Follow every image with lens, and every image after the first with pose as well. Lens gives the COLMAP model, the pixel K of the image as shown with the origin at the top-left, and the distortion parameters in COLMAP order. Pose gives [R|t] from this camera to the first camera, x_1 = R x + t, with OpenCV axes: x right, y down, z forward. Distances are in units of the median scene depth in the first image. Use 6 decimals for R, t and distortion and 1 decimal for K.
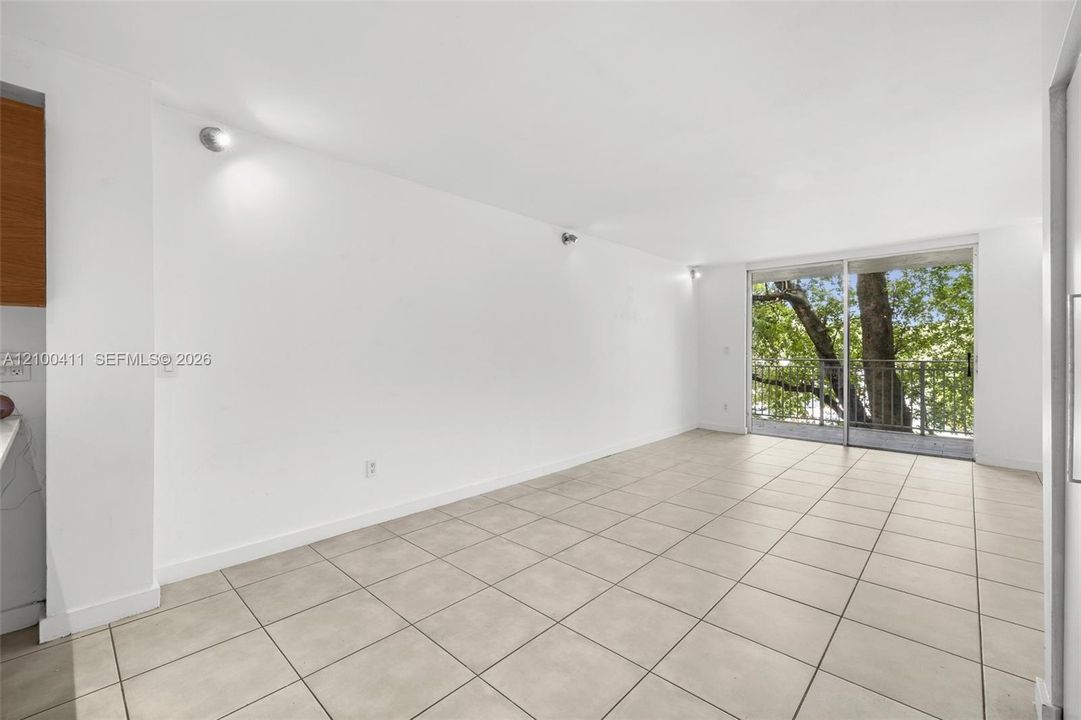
lens RADIAL K [[455.9, 0, 540.3], [0, 455.9, 356.4], [0, 0, 1]] dist [0.000897, 0.000239]
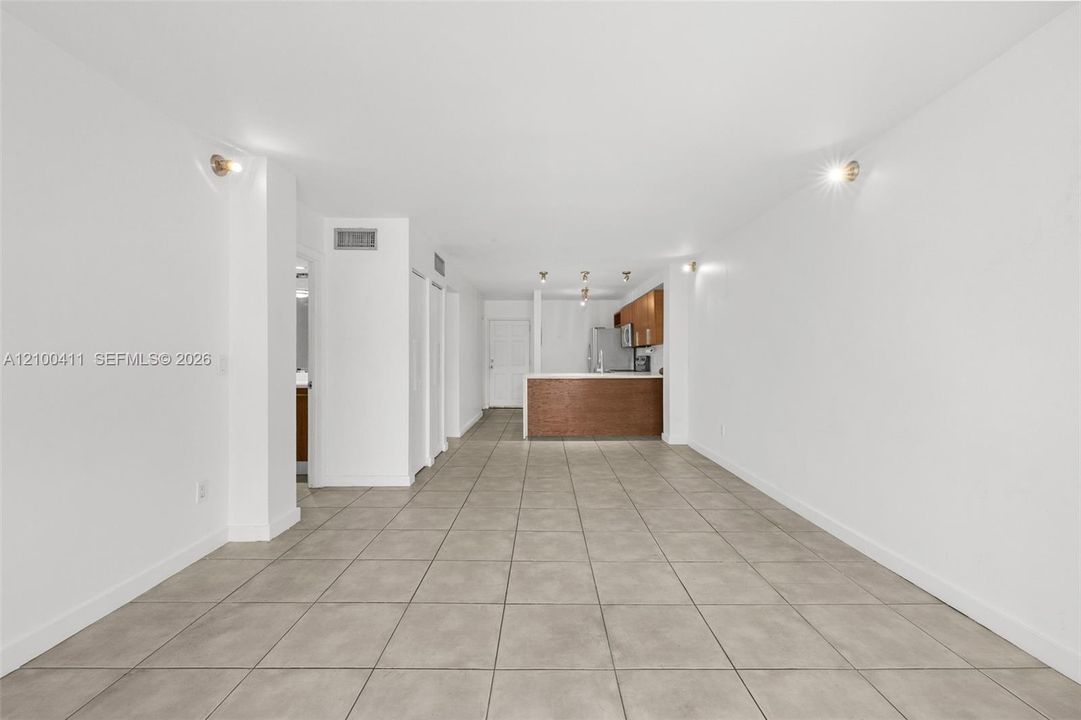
lens RADIAL K [[455.9, 0, 540.3], [0, 455.9, 356.4], [0, 0, 1]] dist [0.000897, 0.000239]
pose [[-0.735124, -0.004427, -0.677918, 1.835542], [-0.010740, 0.999929, 0.005117, -0.018977], [0.677848, 0.011043, -0.735120, 2.726754]]
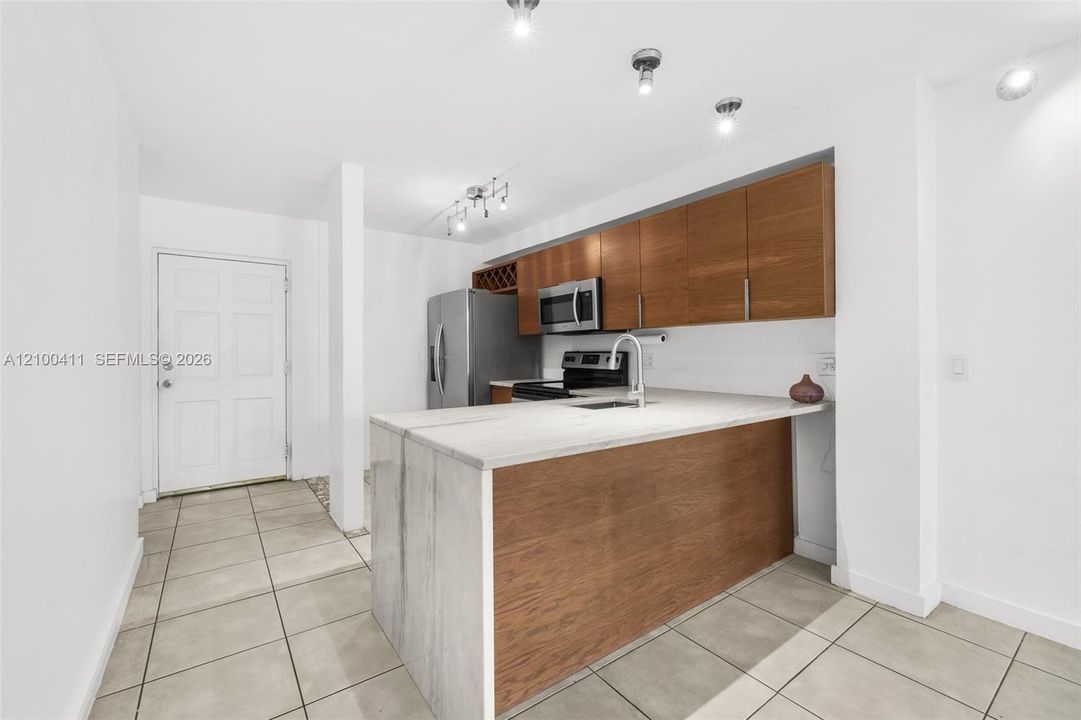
lens RADIAL K [[455.9, 0, 540.3], [0, 455.9, 356.4], [0, 0, 1]] dist [0.000897, 0.000239]
pose [[-0.191870, 0.006225, -0.981401, 0.284647], [-0.005613, 0.999957, 0.007440, -0.004961], [0.981404, 0.006936, -0.191827, 0.426803]]
